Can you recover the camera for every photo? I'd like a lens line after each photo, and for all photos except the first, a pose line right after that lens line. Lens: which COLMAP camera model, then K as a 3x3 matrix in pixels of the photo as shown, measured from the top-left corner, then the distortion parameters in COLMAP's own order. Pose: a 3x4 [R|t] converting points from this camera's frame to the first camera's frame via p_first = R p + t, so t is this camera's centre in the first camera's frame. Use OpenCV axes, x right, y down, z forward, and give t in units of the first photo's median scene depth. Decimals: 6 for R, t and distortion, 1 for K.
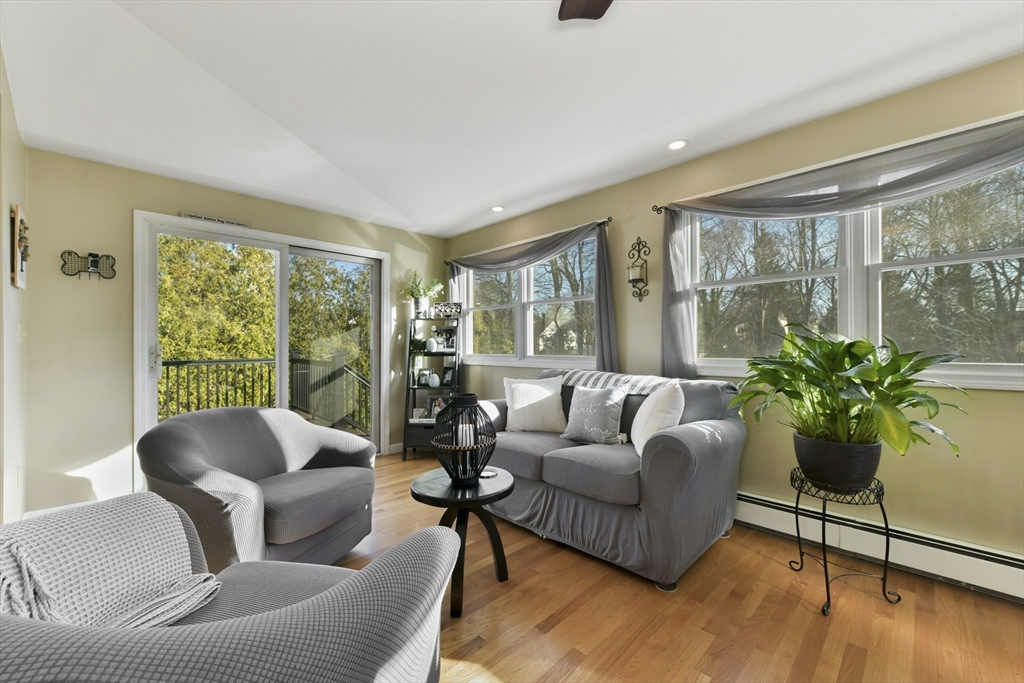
lens RADIAL K [[408.0, 0, 517.5], [0, 408.0, 345.4], [0, 0, 1]] dist [-0.001325, 0.000352]
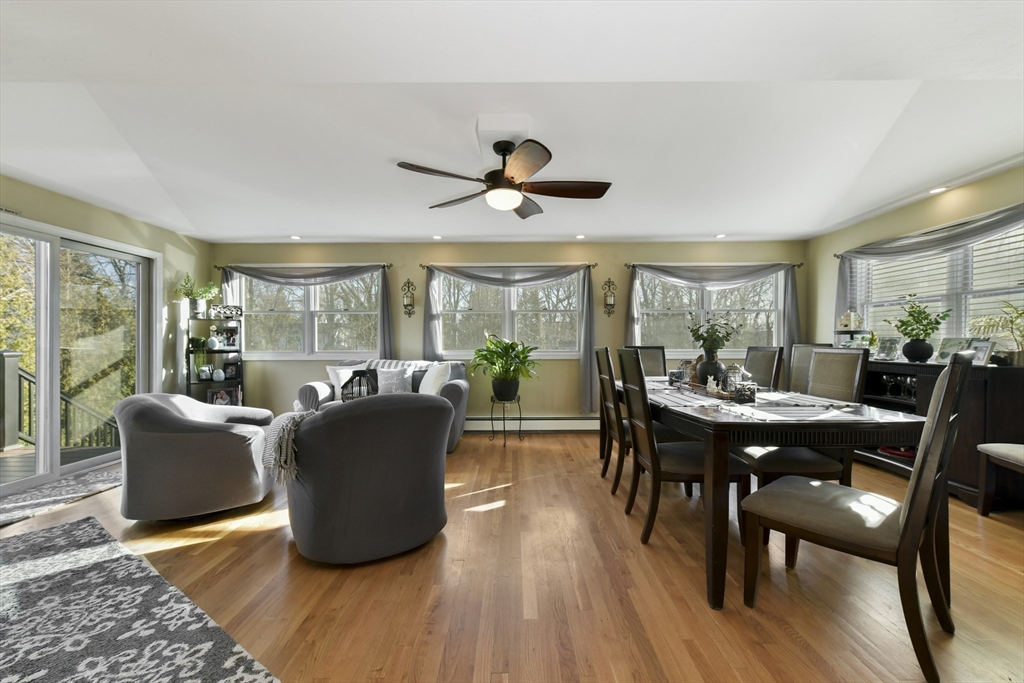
lens RADIAL K [[408.0, 0, 517.5], [0, 408.0, 345.4], [0, 0, 1]] dist [-0.001325, 0.000352]
pose [[0.703754, -0.003450, 0.710435, -0.612762], [-0.000592, 0.999985, 0.005442, -0.002303], [-0.710443, -0.004251, 0.703742, -0.527005]]
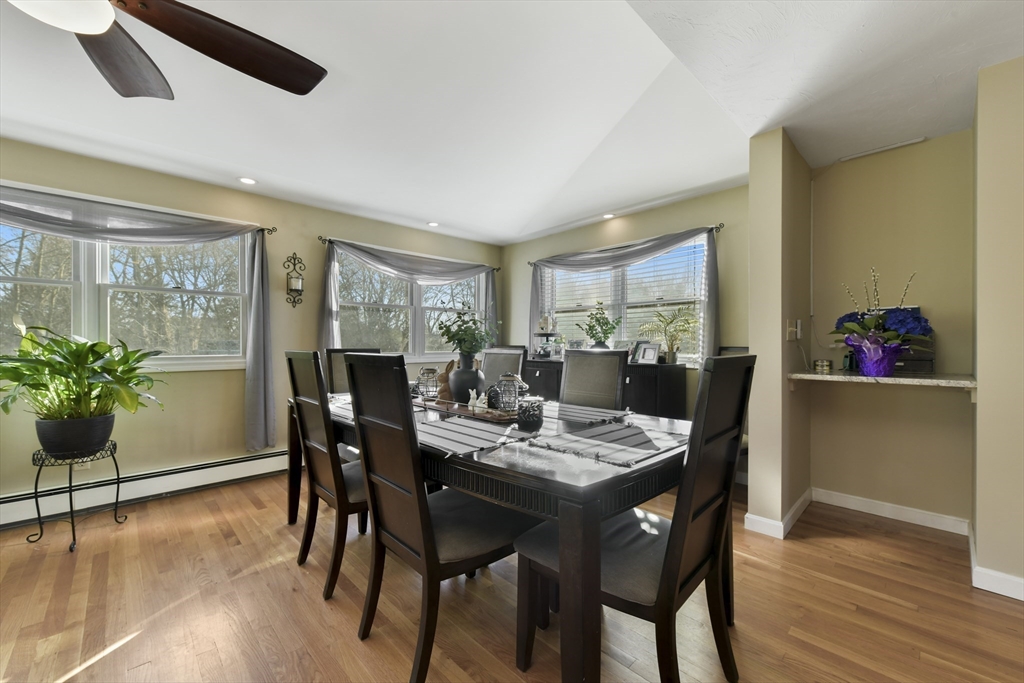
lens RADIAL K [[408.0, 0, 517.5], [0, 408.0, 345.4], [0, 0, 1]] dist [-0.001325, 0.000352]
pose [[0.013293, -0.000397, 0.999912, -0.317729], [-0.002118, 0.999998, 0.000425, -0.002034], [-0.999909, -0.002123, 0.013292, -0.265306]]
